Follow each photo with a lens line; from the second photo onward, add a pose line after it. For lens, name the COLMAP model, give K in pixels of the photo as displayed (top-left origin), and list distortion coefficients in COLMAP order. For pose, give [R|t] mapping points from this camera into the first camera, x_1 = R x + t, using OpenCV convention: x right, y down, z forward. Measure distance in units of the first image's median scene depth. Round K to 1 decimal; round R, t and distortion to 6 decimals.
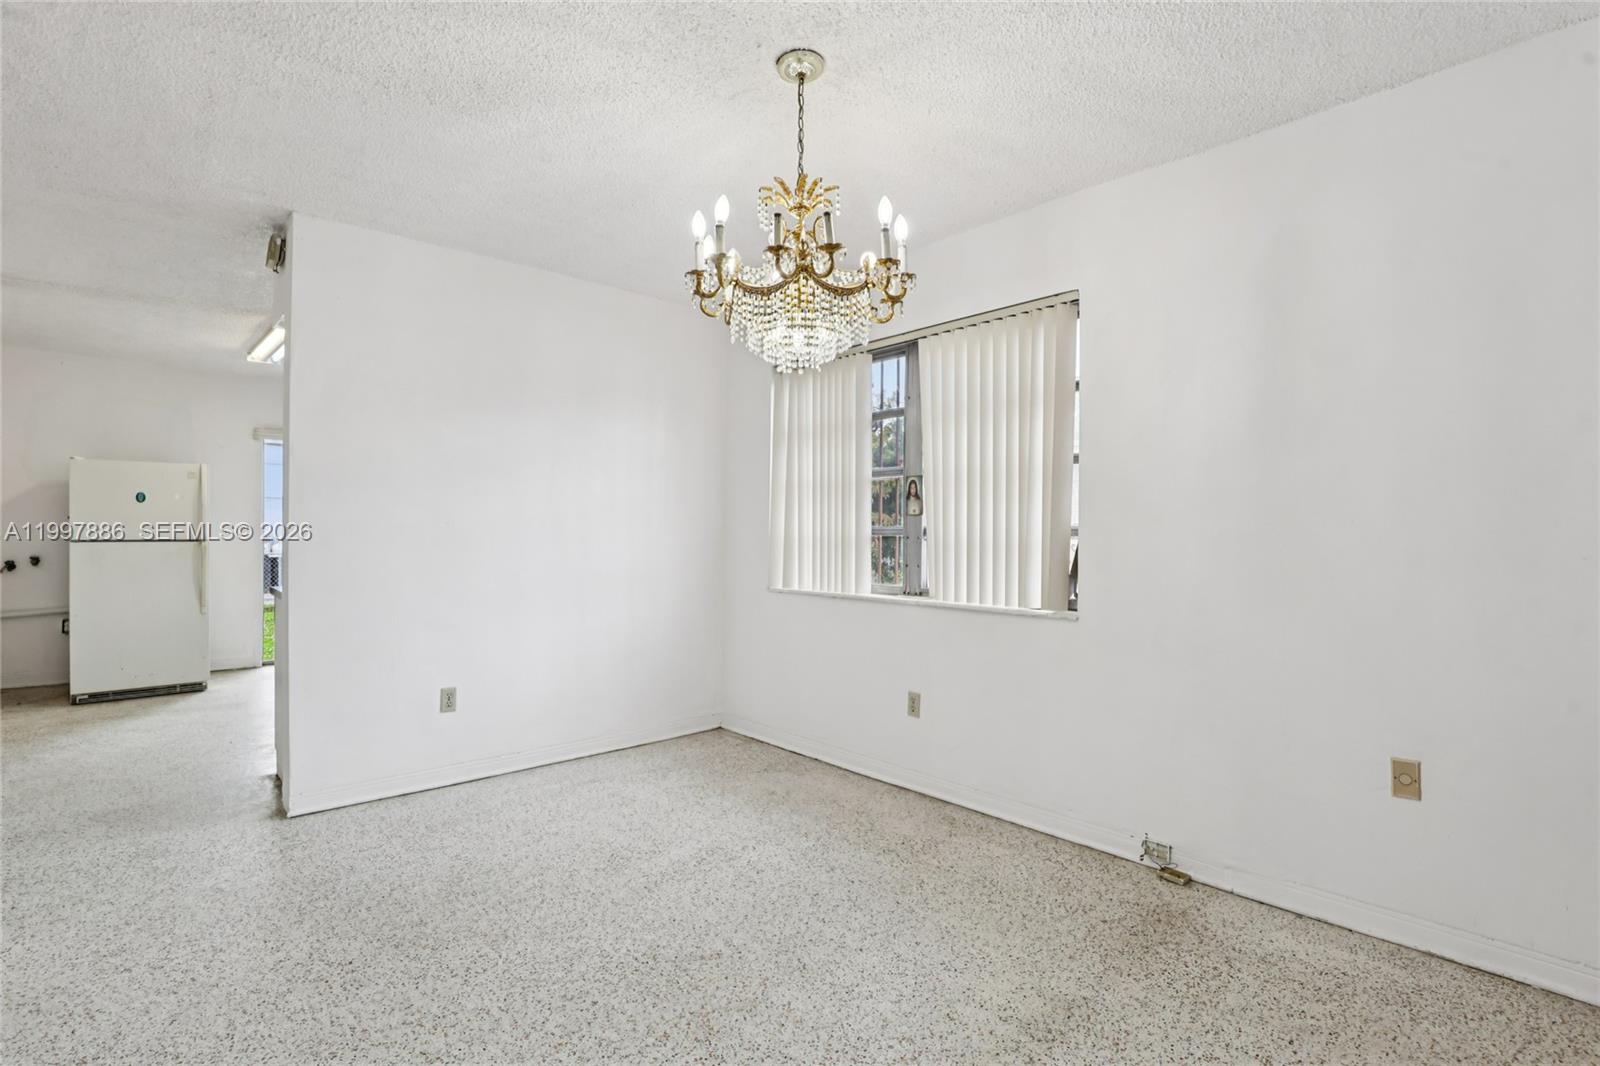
lens RADIAL K [[743.9, 0, 790.6], [0, 743.9, 534.7], [0, 0, 1]] dist [-0.037237, 0.008245]
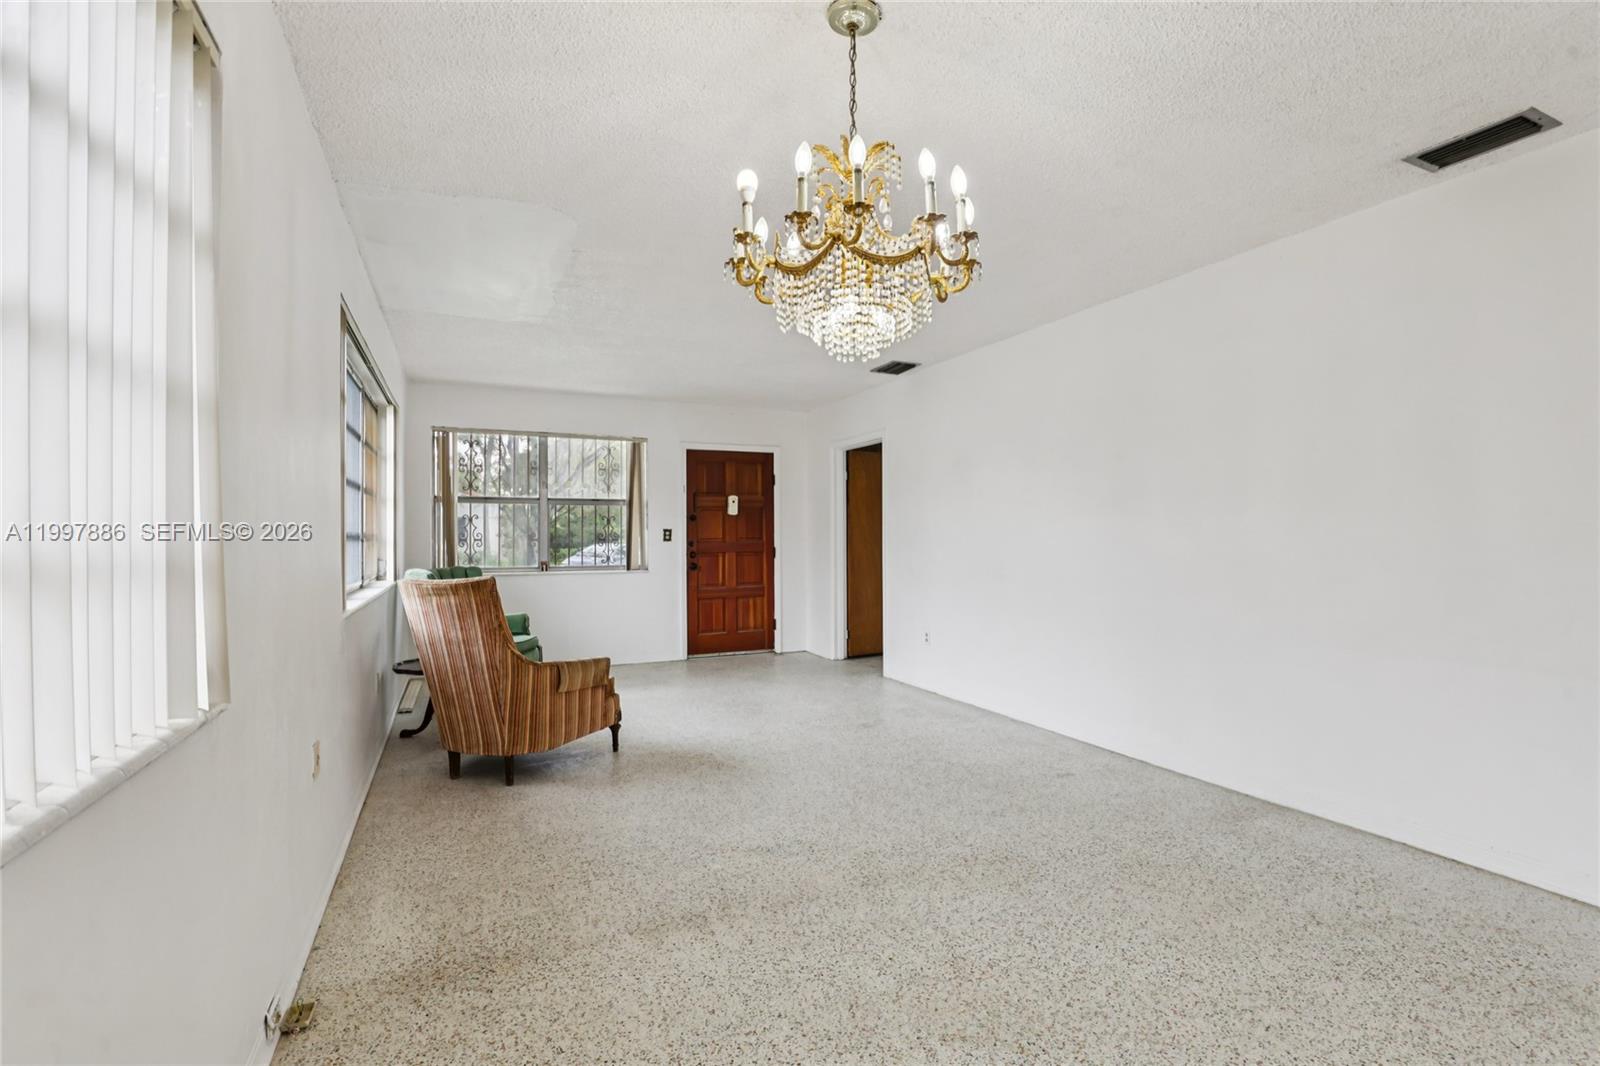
lens RADIAL K [[743.9, 0, 799.6], [0, 743.9, 536.2], [0, 0, 1]] dist [-0.037237, 0.008245]
pose [[-0.954948, 0.000063, 0.296773, -0.133707], [0.000943, 0.999996, 0.002823, -0.006729], [-0.296772, 0.002975, -0.954944, 1.308305]]
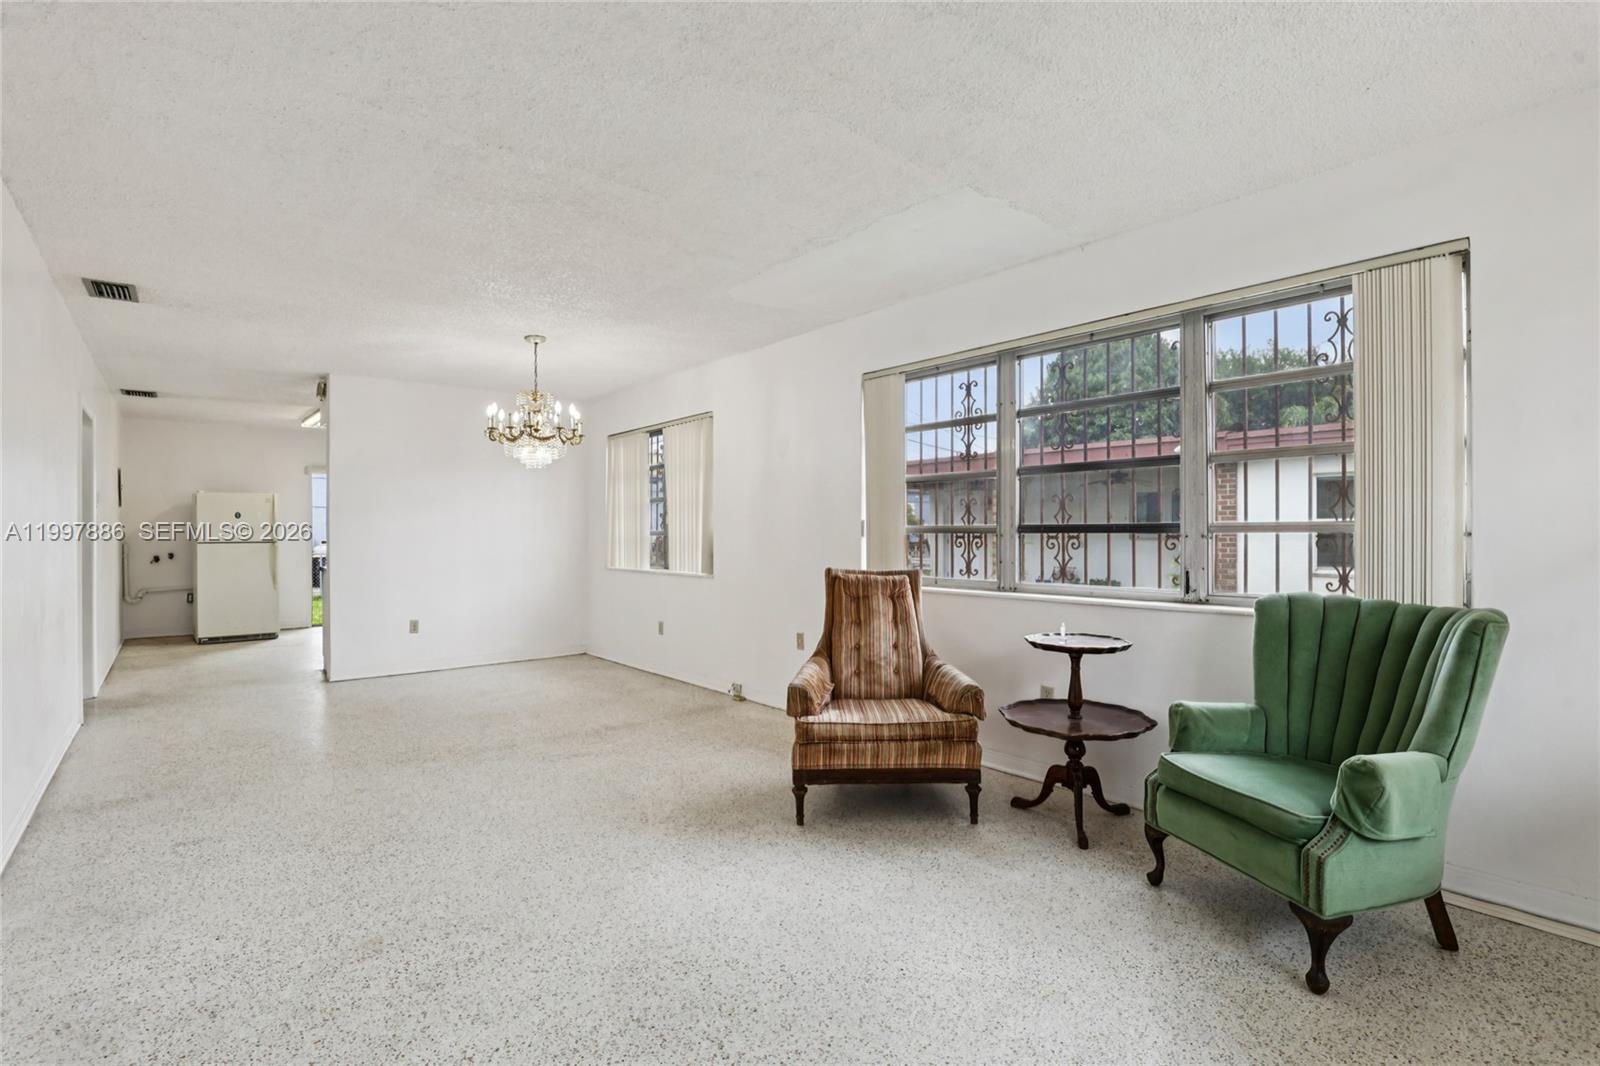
lens RADIAL K [[743.9, 0, 788.5], [0, 743.9, 537.4], [0, 0, 1]] dist [-0.037237, 0.008245]
pose [[0.999182, -0.007055, -0.039827, 0.641396], [0.007178, 0.999970, 0.002934, 0.001389], [0.039805, -0.003217, 0.999202, -0.946305]]
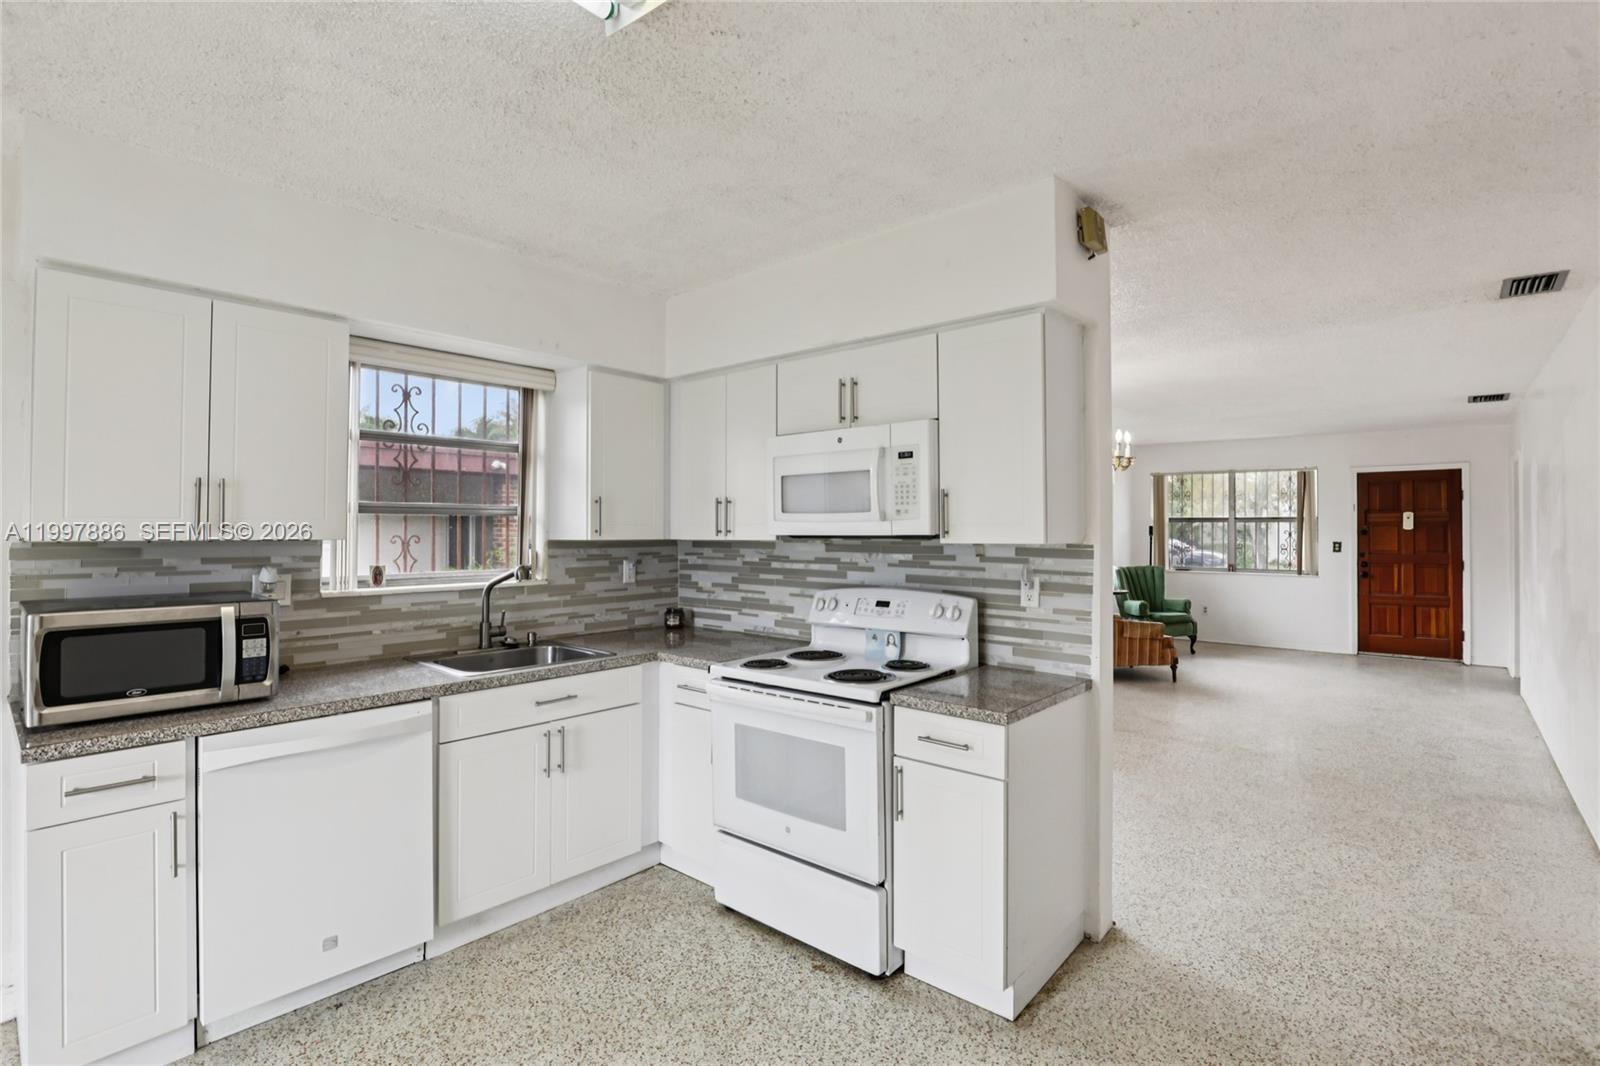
lens RADIAL K [[743.9, 0, 816.6], [0, 743.9, 510.9], [0, 0, 1]] dist [-0.037237, 0.008245]
pose [[-0.128844, 0.018052, 0.991501, -1.550681], [0.001015, 0.999836, -0.018072, -0.094148], [-0.991664, -0.001322, -0.128842, 1.496887]]
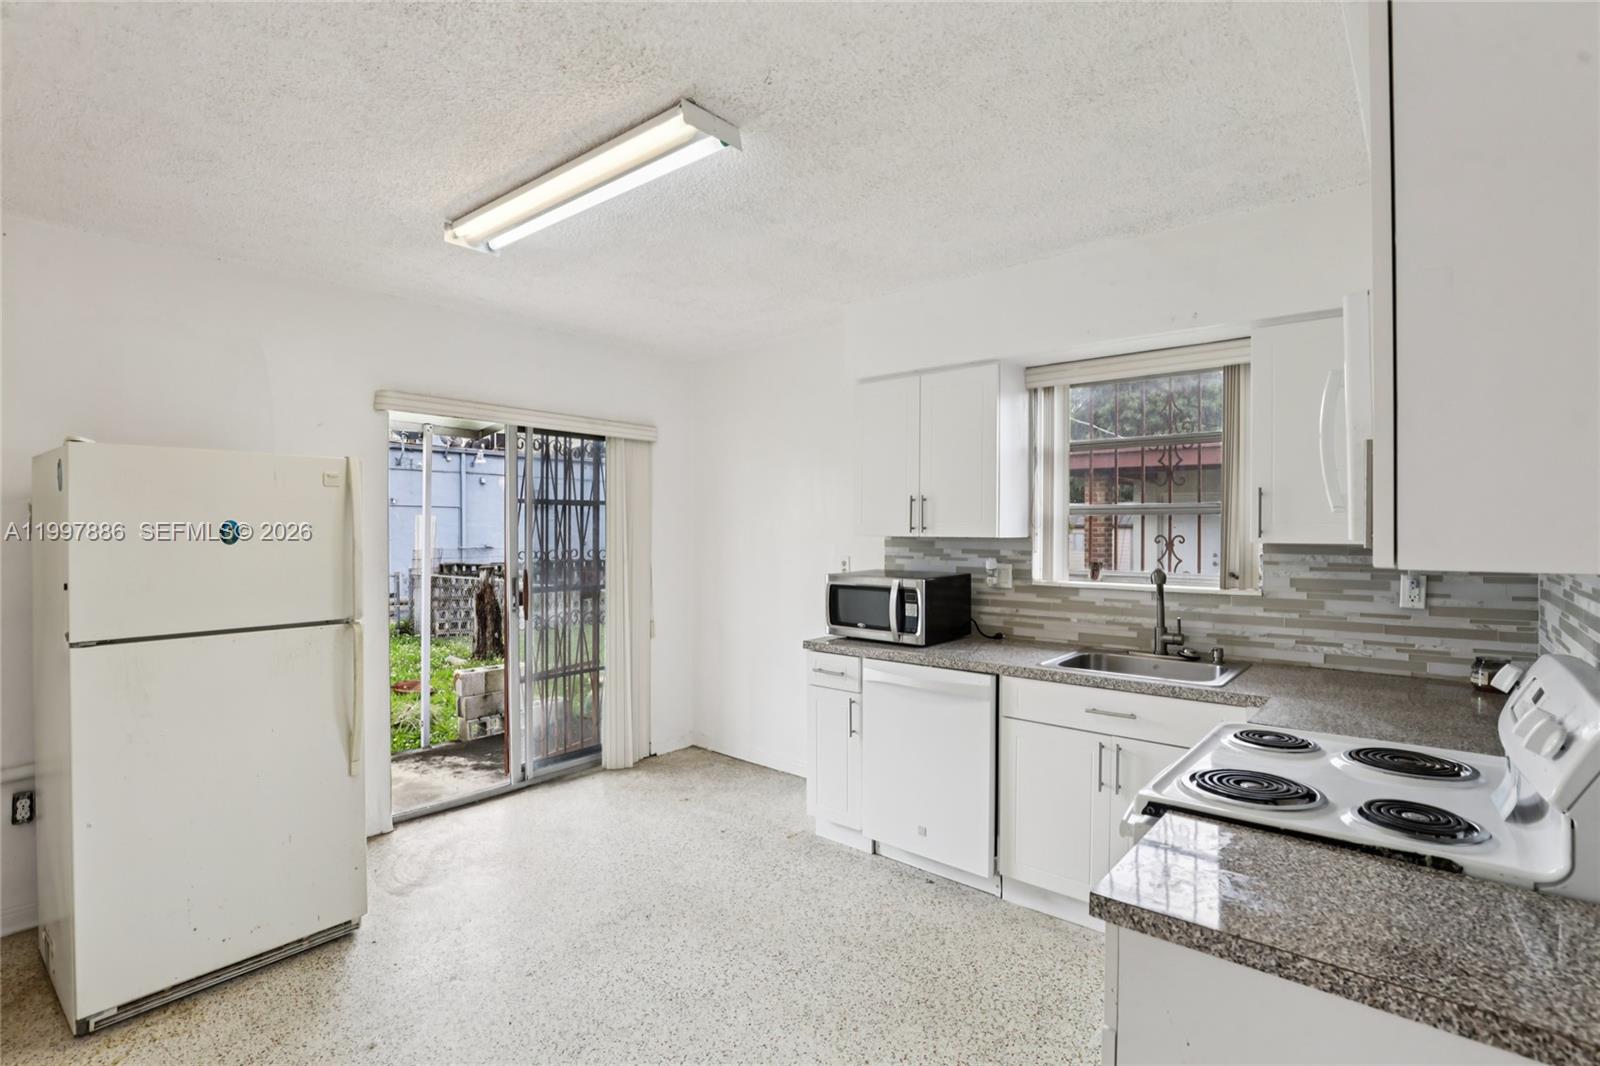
lens RADIAL K [[743.9, 0, 796.8], [0, 743.9, 534.2], [0, 0, 1]] dist [-0.037237, 0.008245]
pose [[0.992608, -0.005600, 0.121235, -1.054421], [0.005222, 0.999980, 0.003437, -0.086182], [-0.121251, -0.002778, 0.992618, 0.905629]]
